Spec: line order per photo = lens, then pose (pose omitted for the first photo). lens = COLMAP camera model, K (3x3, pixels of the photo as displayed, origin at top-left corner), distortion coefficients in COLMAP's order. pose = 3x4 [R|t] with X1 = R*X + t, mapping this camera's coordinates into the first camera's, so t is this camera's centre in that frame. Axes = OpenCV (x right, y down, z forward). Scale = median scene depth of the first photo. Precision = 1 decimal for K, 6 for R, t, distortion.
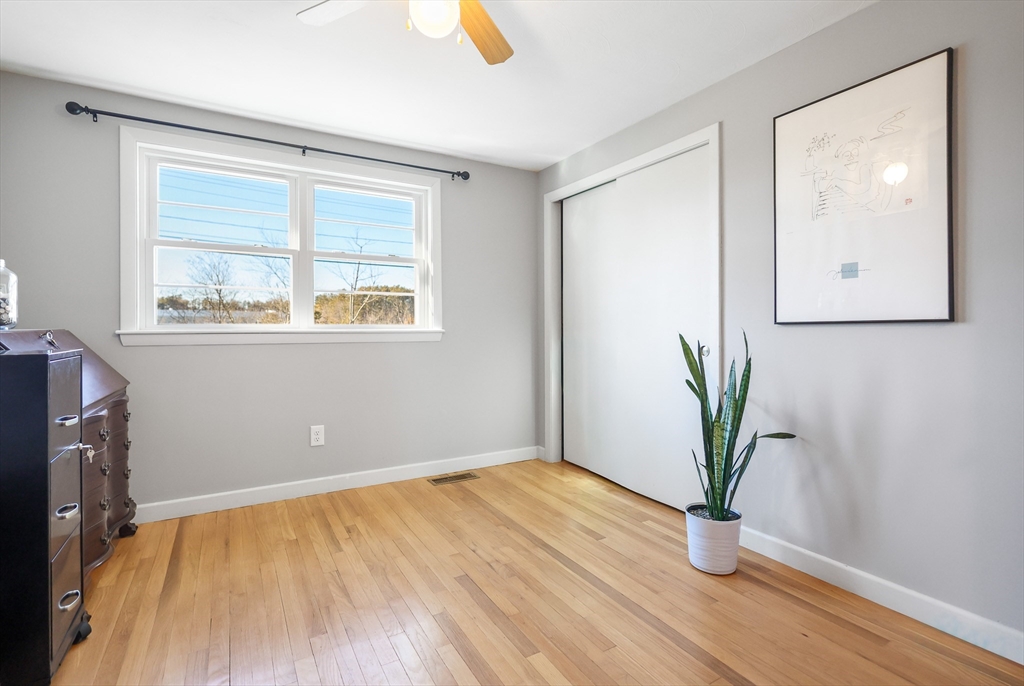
lens RADIAL K [[496.2, 0, 503.6], [0, 496.2, 325.9], [0, 0, 1]] dist [-0.005062, -0.001752]
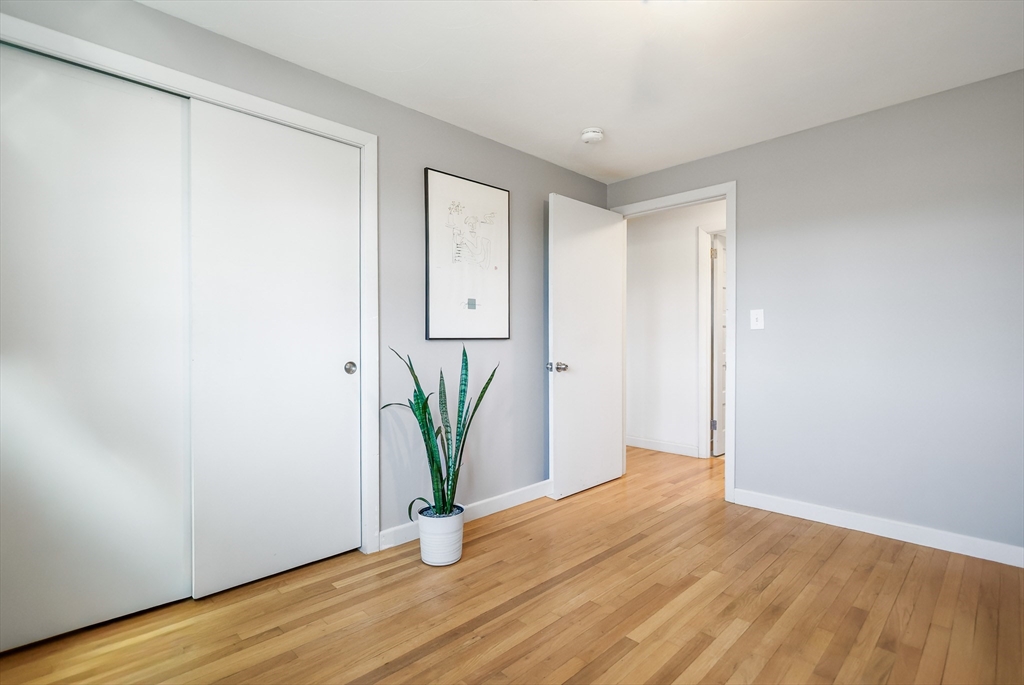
lens RADIAL K [[496.2, 0, 514.1], [0, 496.2, 344.6], [0, 0, 1]] dist [-0.005062, -0.001752]
pose [[-0.276551, -0.006085, 0.960980, -0.726983], [-0.001489, 0.999981, 0.005904, 0.000688], [-0.960998, 0.000202, -0.276555, 1.227514]]
